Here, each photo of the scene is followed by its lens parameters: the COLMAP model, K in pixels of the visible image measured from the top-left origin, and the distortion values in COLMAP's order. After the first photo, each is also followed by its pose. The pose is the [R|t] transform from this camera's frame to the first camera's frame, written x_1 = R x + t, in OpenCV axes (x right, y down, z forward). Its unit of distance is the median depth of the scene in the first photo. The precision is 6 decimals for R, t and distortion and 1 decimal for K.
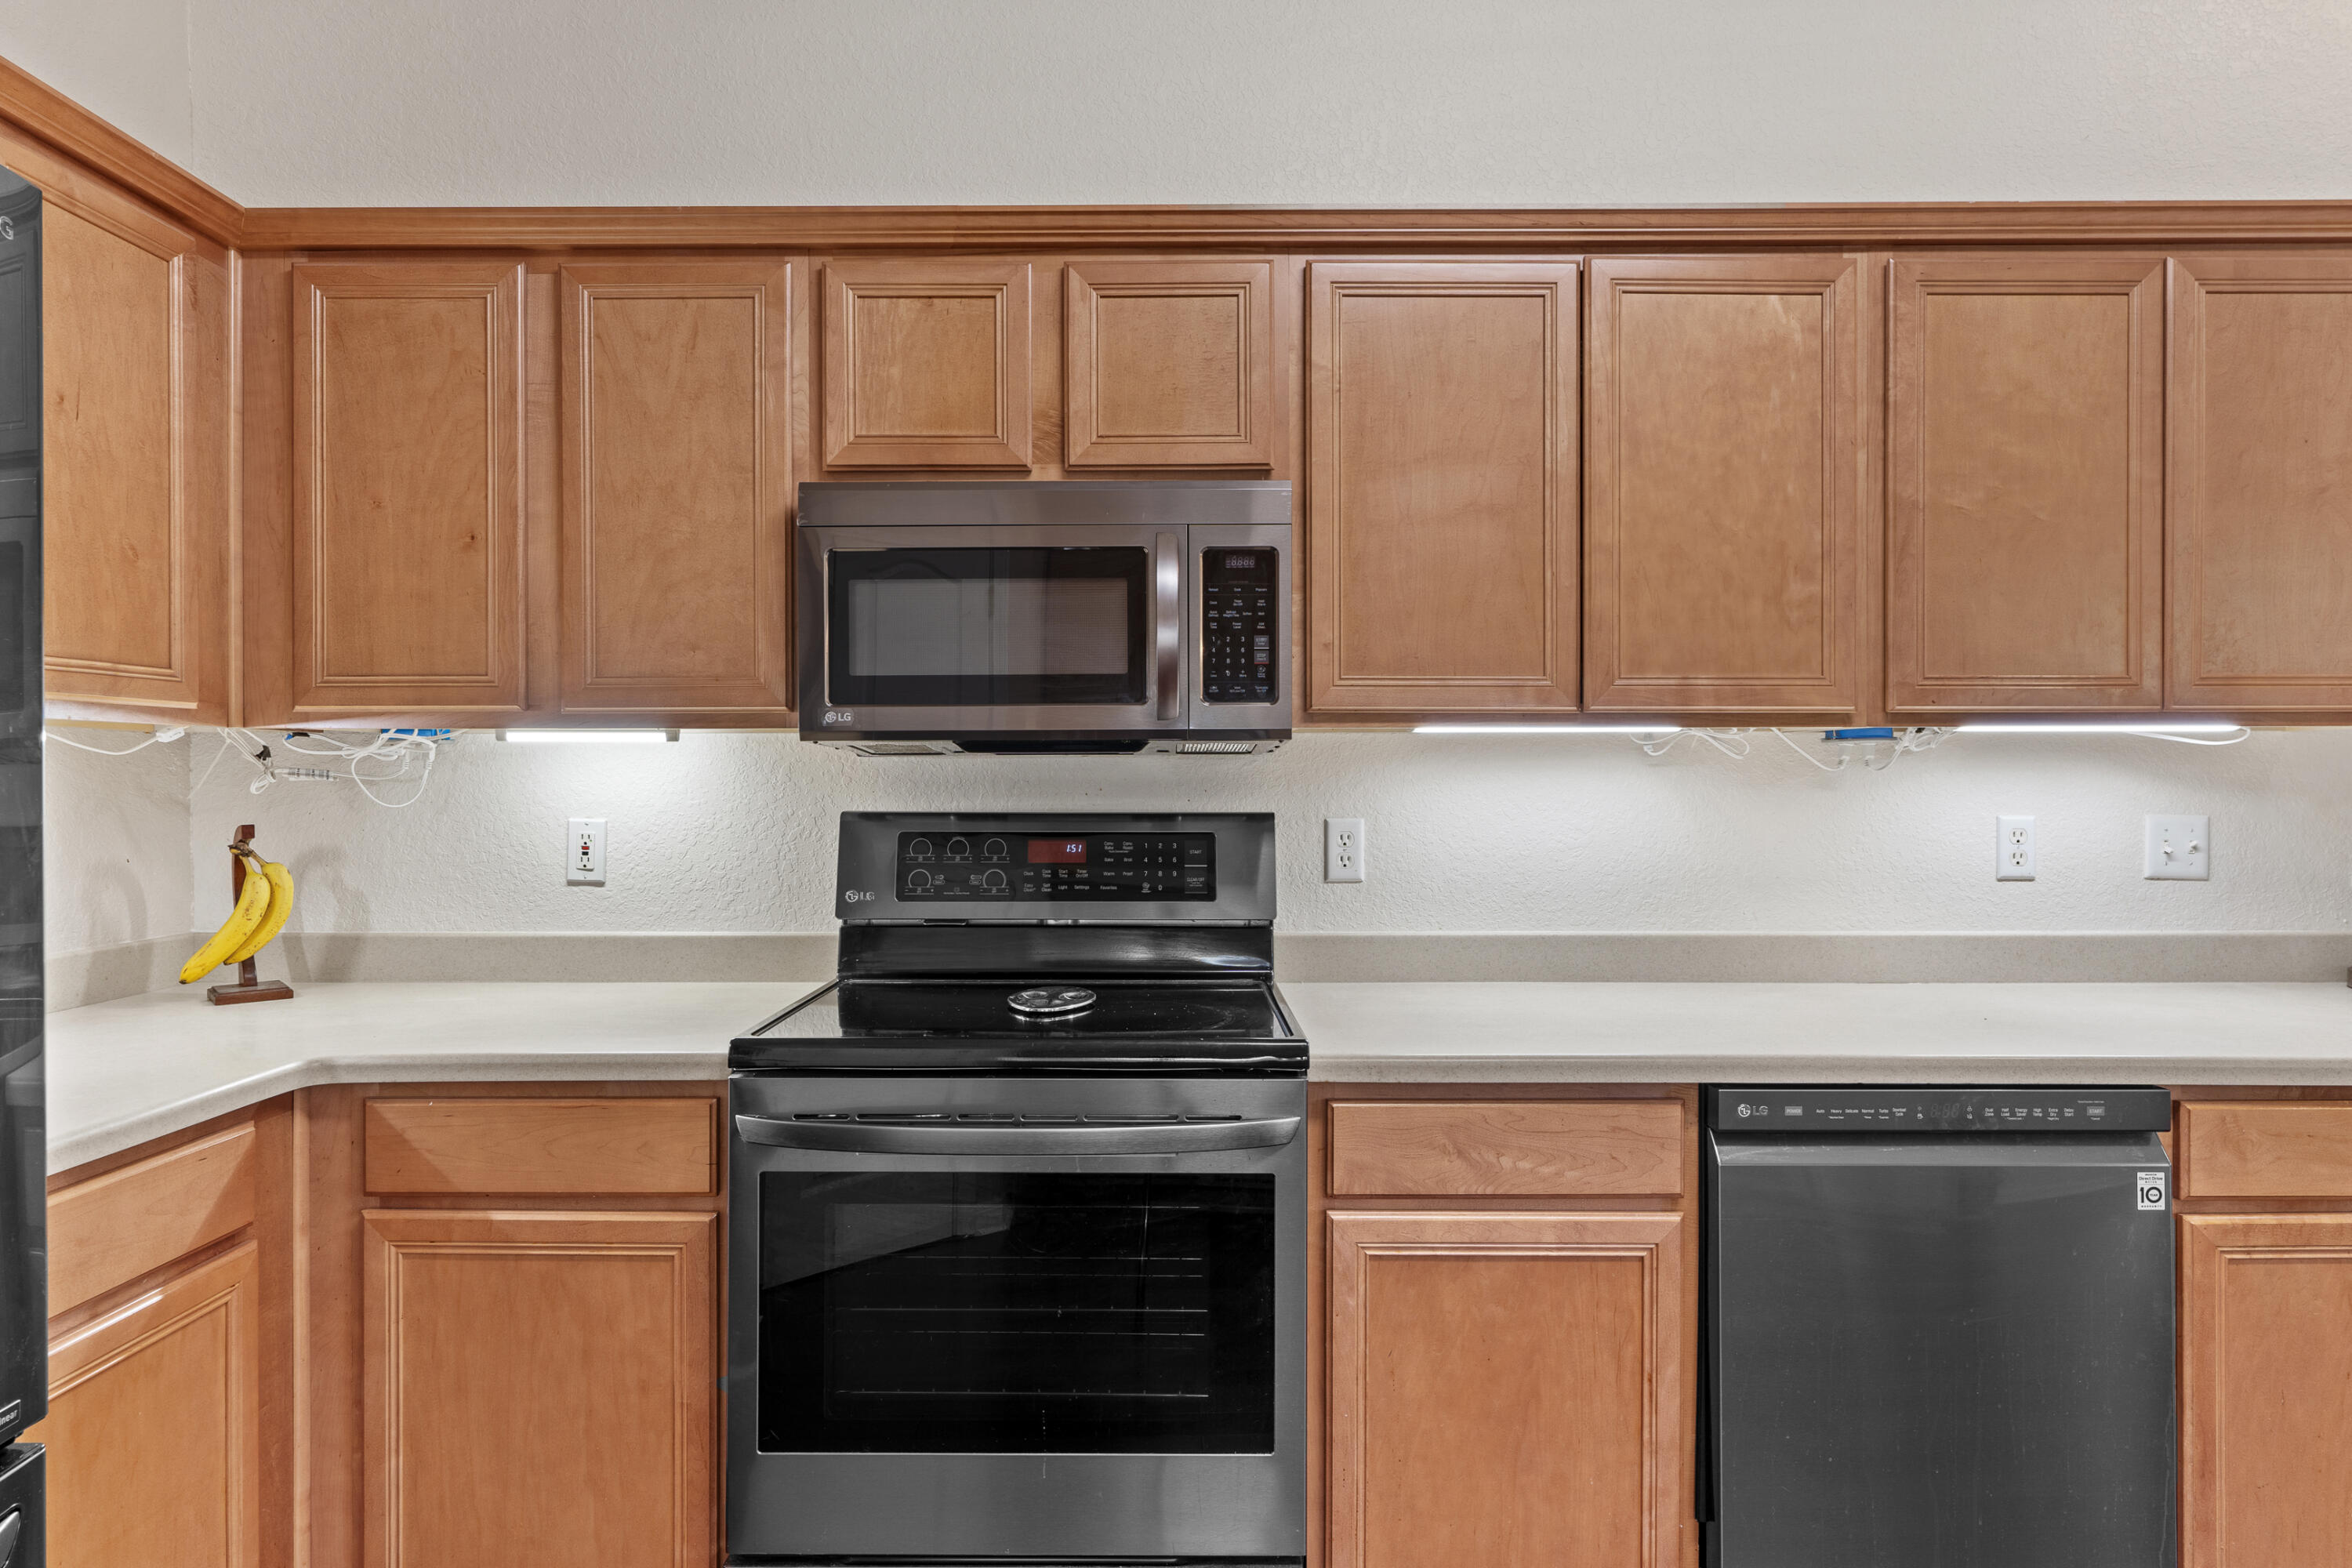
lens RADIAL K [[1303.9, 0, 1161.1], [0, 1303.9, 785.6], [0, 0, 1]] dist [-0.000421, 0.000544]
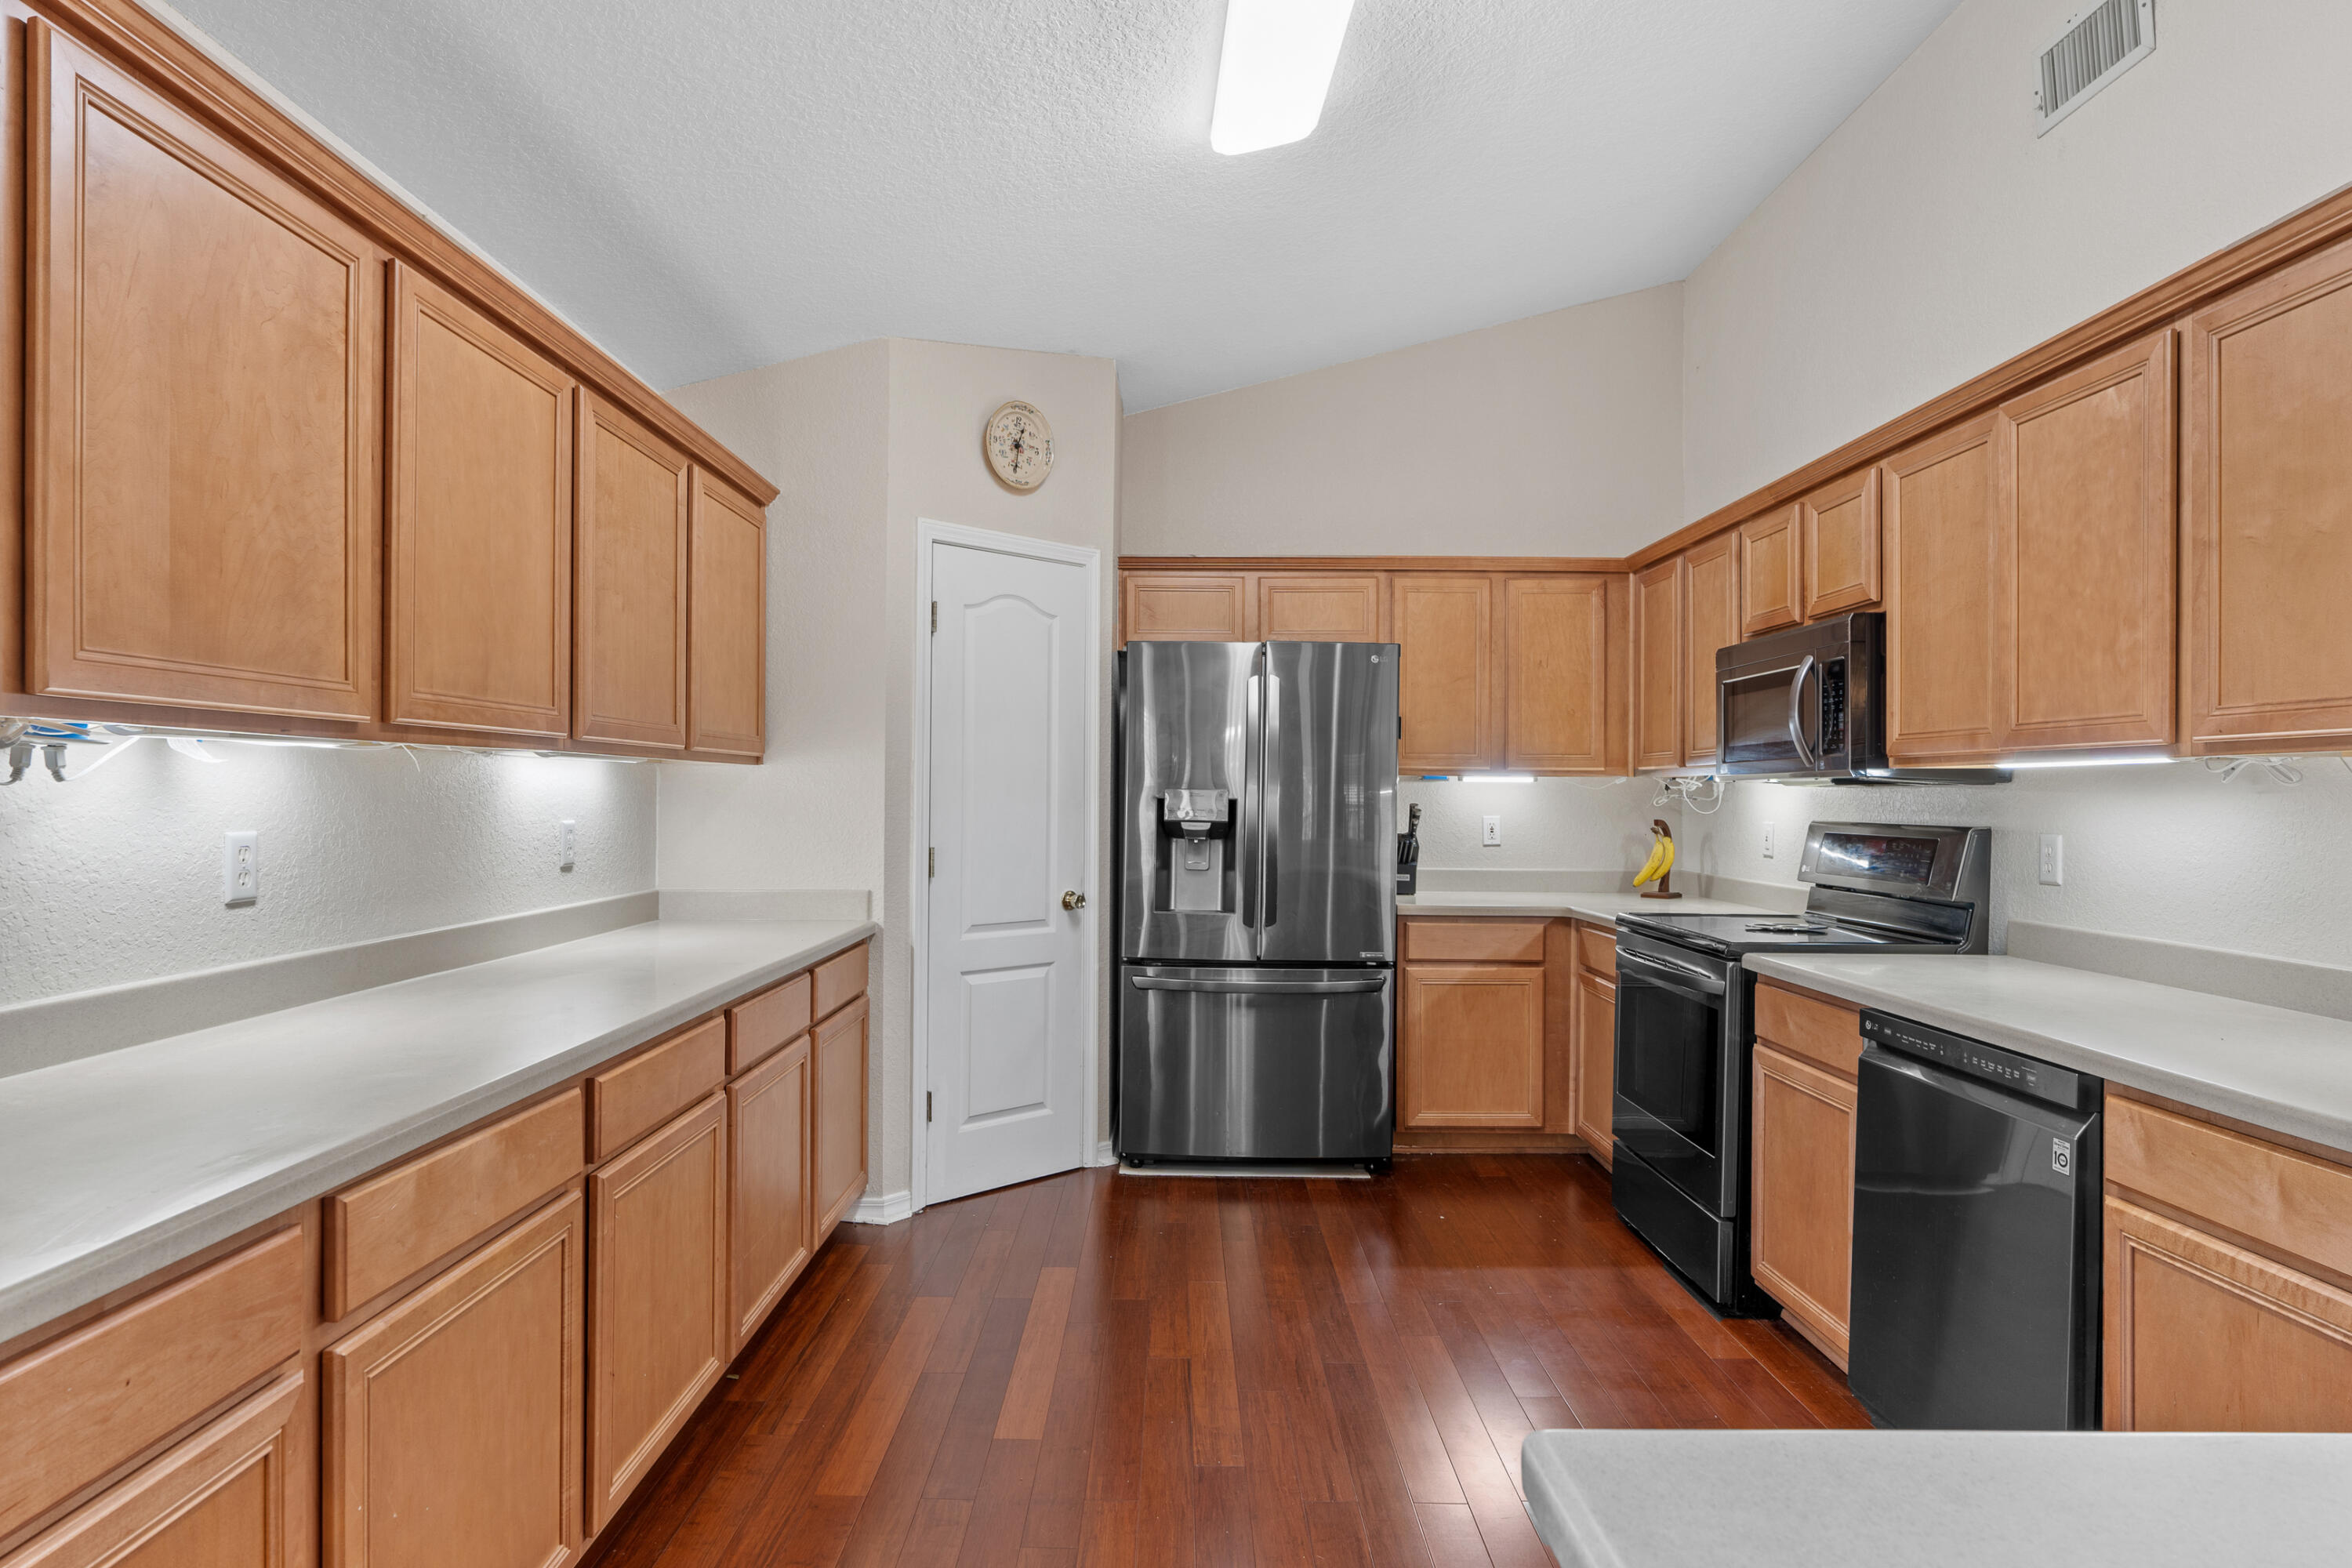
lens RADIAL K [[1275.2, 0, 1171.9], [0, 1275.2, 795.5], [0, 0, 1]] dist [0.001104, 0.001111]
pose [[0.009734, 0.001441, -0.999952, 1.599562], [-0.010254, 0.999947, 0.001341, -0.006021], [0.999900, 0.010240, 0.009748, 0.155858]]
